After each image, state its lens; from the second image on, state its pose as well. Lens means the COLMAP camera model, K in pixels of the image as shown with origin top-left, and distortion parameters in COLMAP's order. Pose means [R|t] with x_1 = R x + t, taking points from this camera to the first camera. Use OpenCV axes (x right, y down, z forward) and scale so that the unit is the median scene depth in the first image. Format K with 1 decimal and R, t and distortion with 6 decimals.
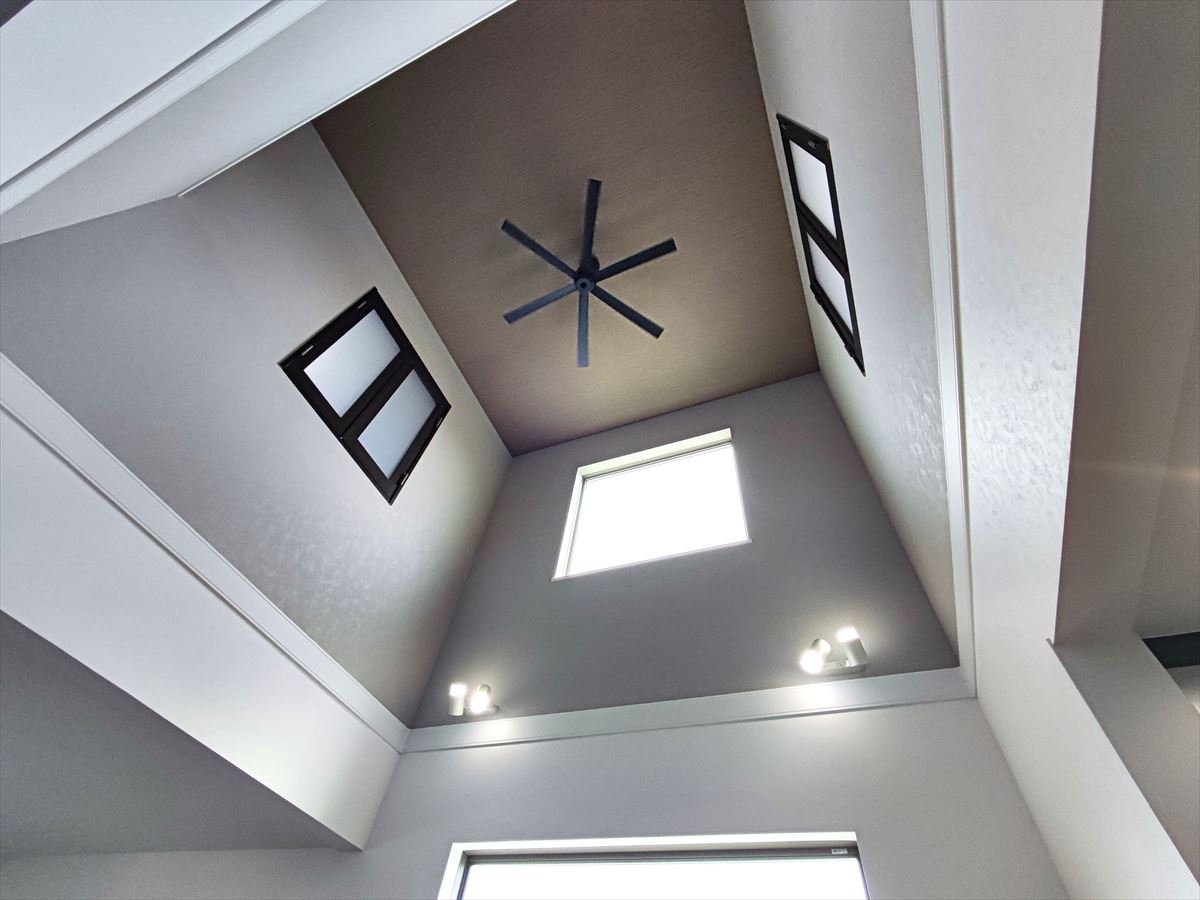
lens RADIAL K [[543.2, 0, 595.2], [0, 543.2, 447.6], [0, 0, 1]] dist [-0.001647, 0.000376]
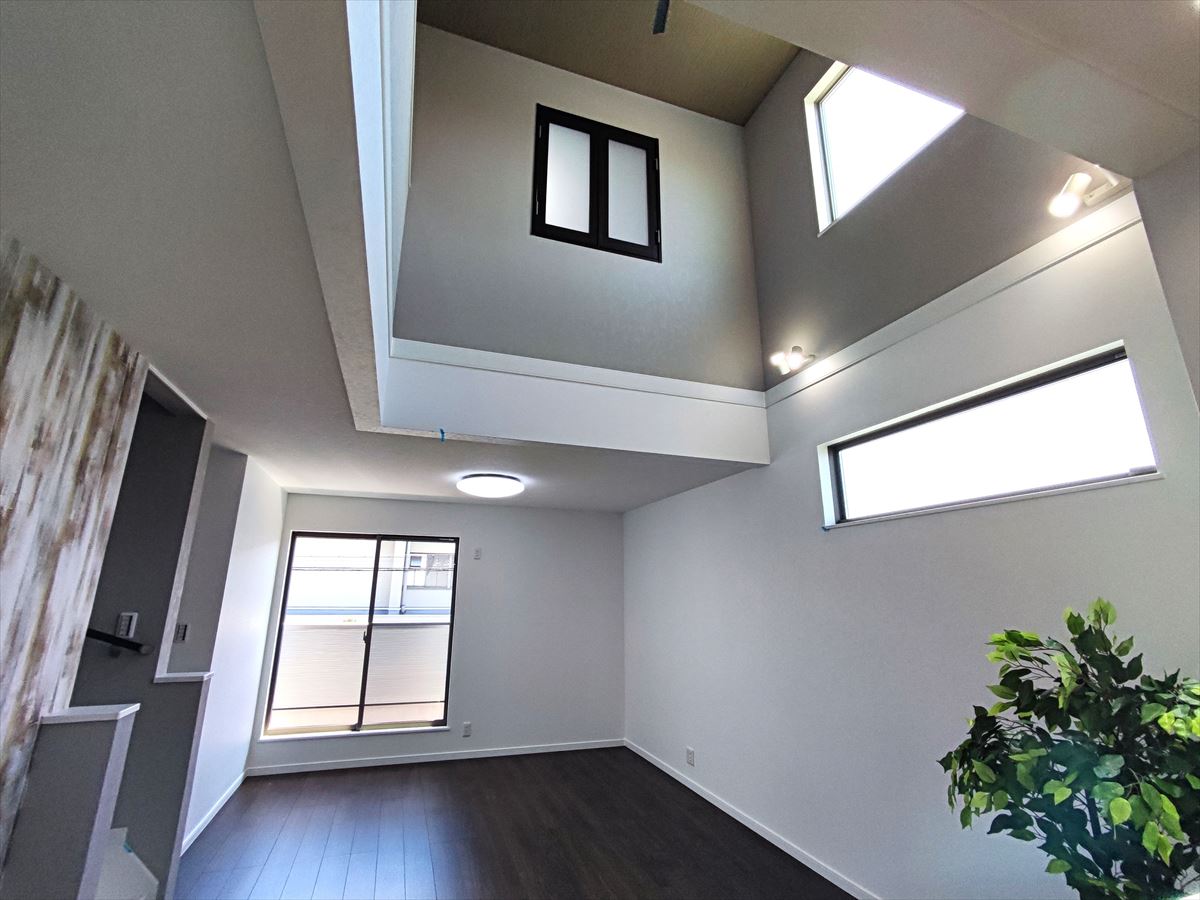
lens RADIAL K [[543.2, 0, 595.2], [0, 543.2, 447.6], [0, 0, 1]] dist [-0.001647, 0.000376]
pose [[0.662960, -0.292592, -0.689112, 0.281427], [0.641250, 0.696969, 0.320987, -0.105169], [0.386371, -0.654694, 0.649687, -0.161278]]
